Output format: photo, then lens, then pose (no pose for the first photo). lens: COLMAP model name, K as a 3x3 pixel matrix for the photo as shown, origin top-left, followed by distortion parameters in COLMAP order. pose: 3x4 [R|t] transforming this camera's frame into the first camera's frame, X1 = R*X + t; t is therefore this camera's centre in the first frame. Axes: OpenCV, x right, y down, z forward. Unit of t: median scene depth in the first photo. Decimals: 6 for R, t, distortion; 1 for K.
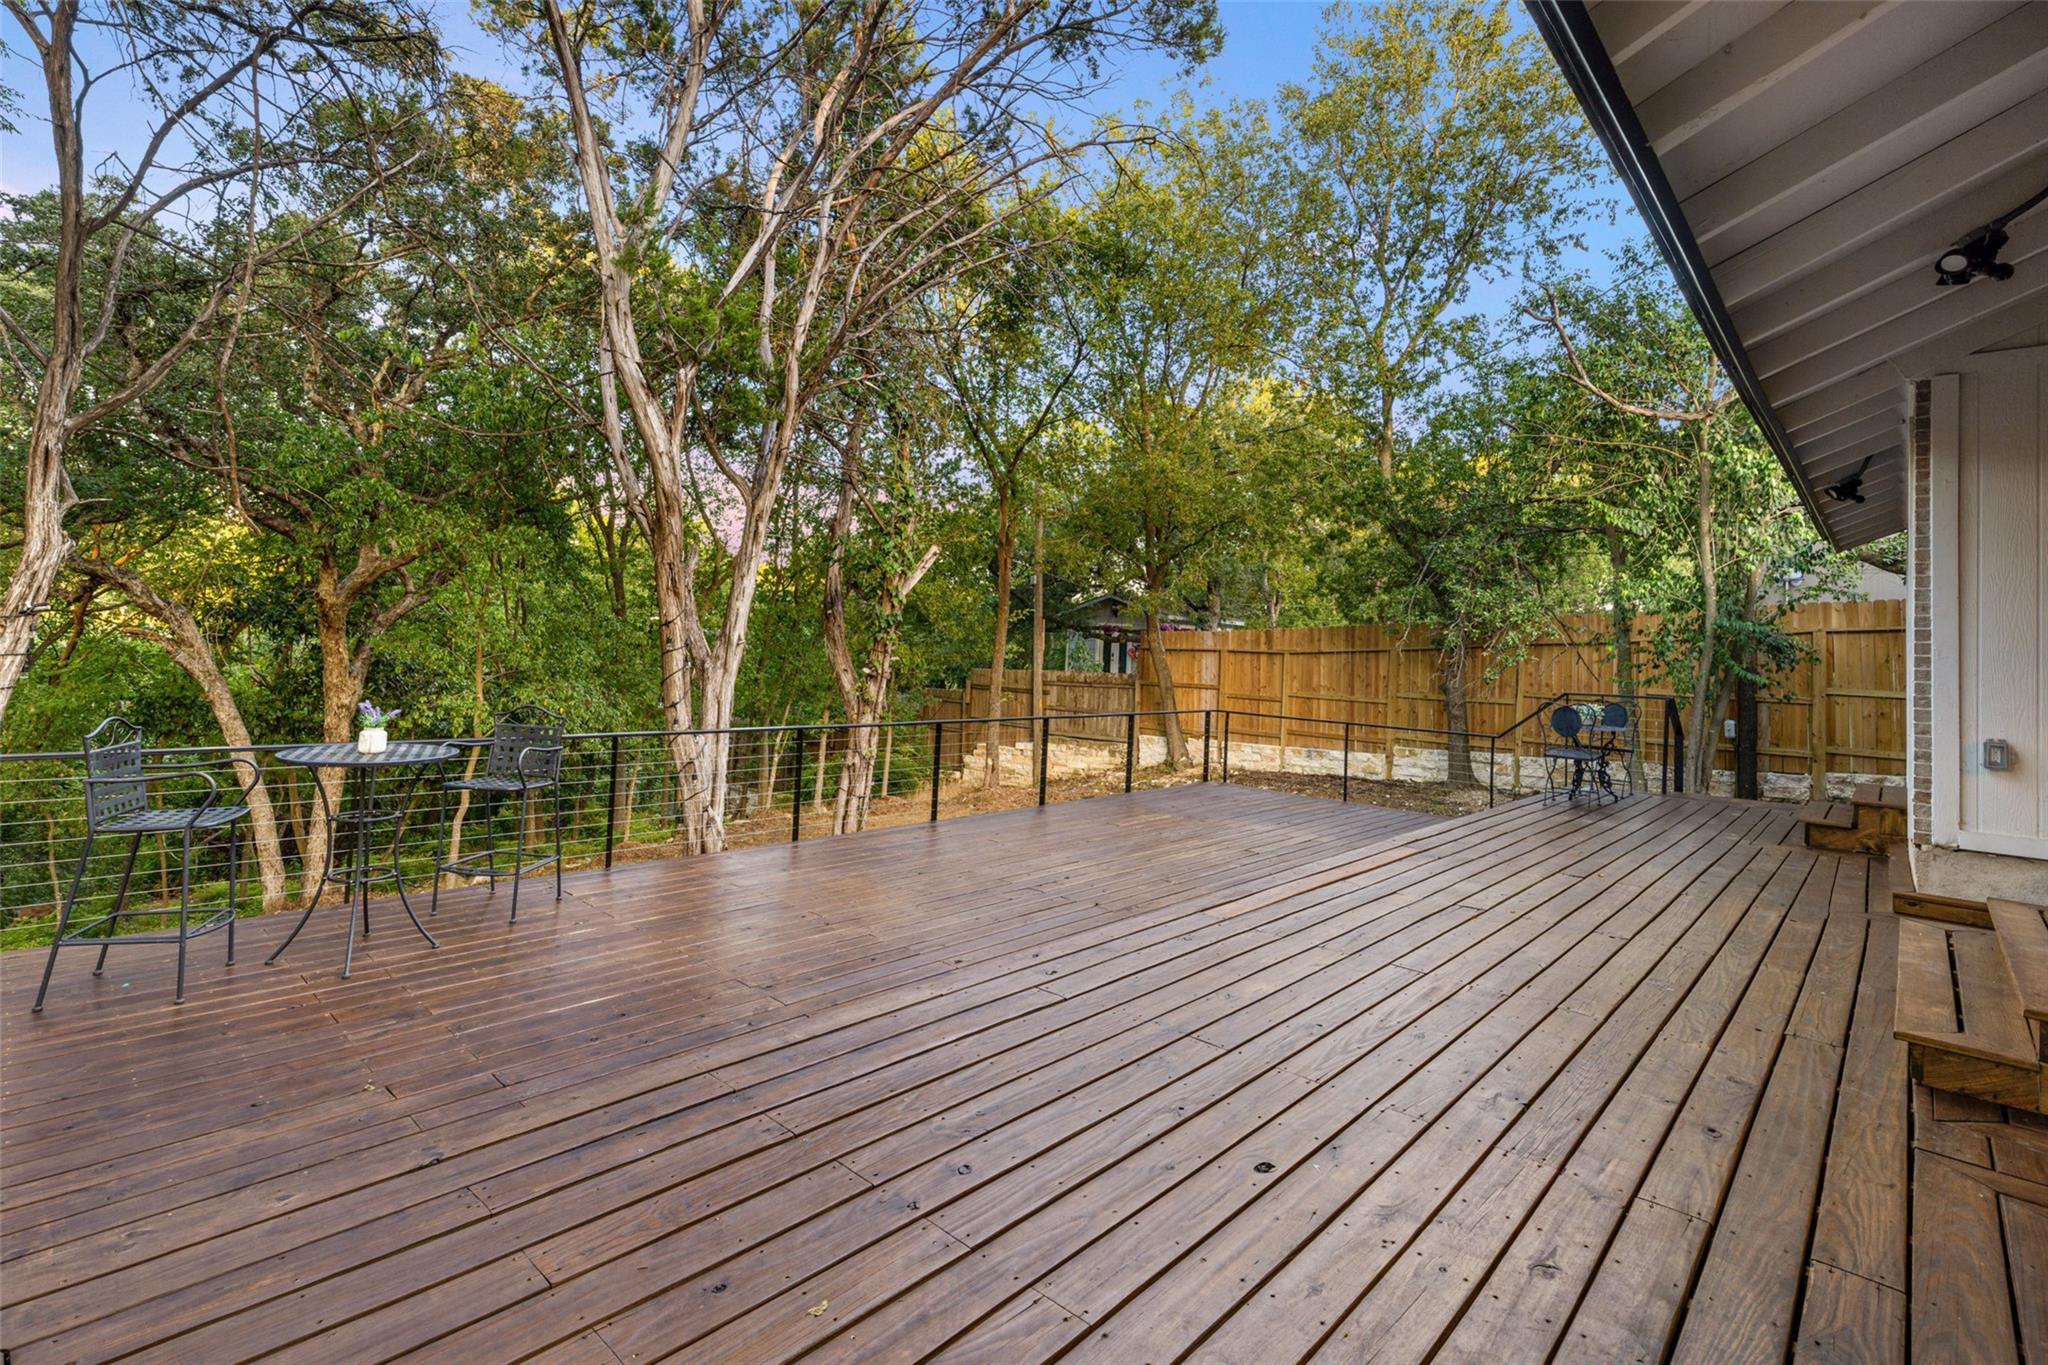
lens RADIAL K [[922.0, 0, 1054.6], [0, 922.0, 619.7], [0, 0, 1]] dist [0.005663, -0.001670]
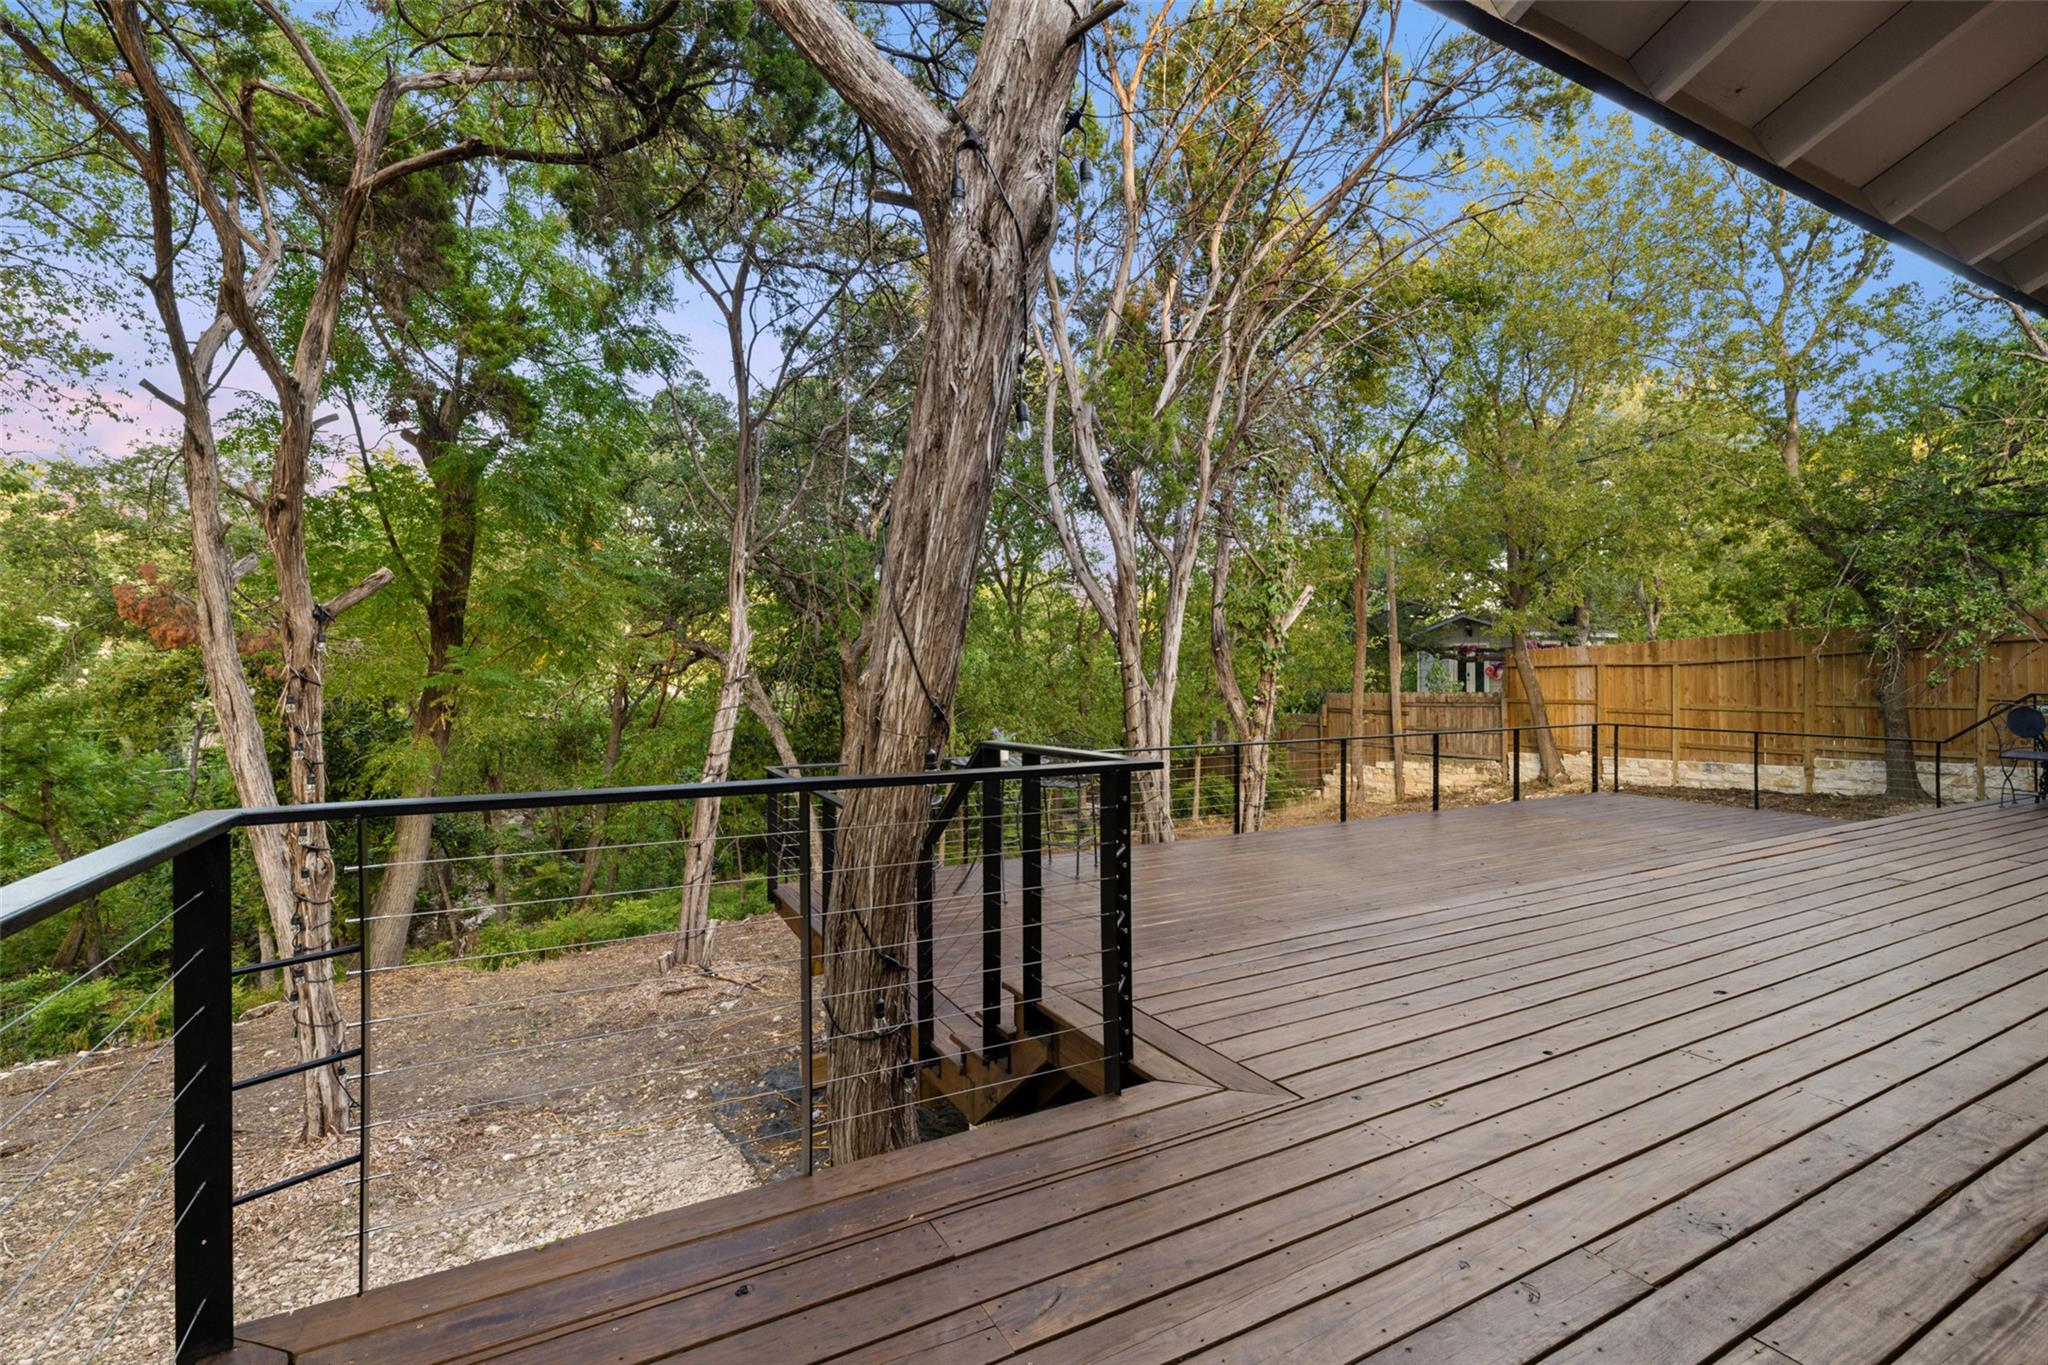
lens RADIAL K [[922.0, 0, 1046.9], [0, 922.0, 672.1], [0, 0, 1]] dist [0.005663, -0.001670]
pose [[0.942060, -0.046136, -0.332256, -0.056183], [0.054592, 0.998378, 0.016155, -0.009106], [0.330972, -0.033358, 0.943051, -0.156387]]
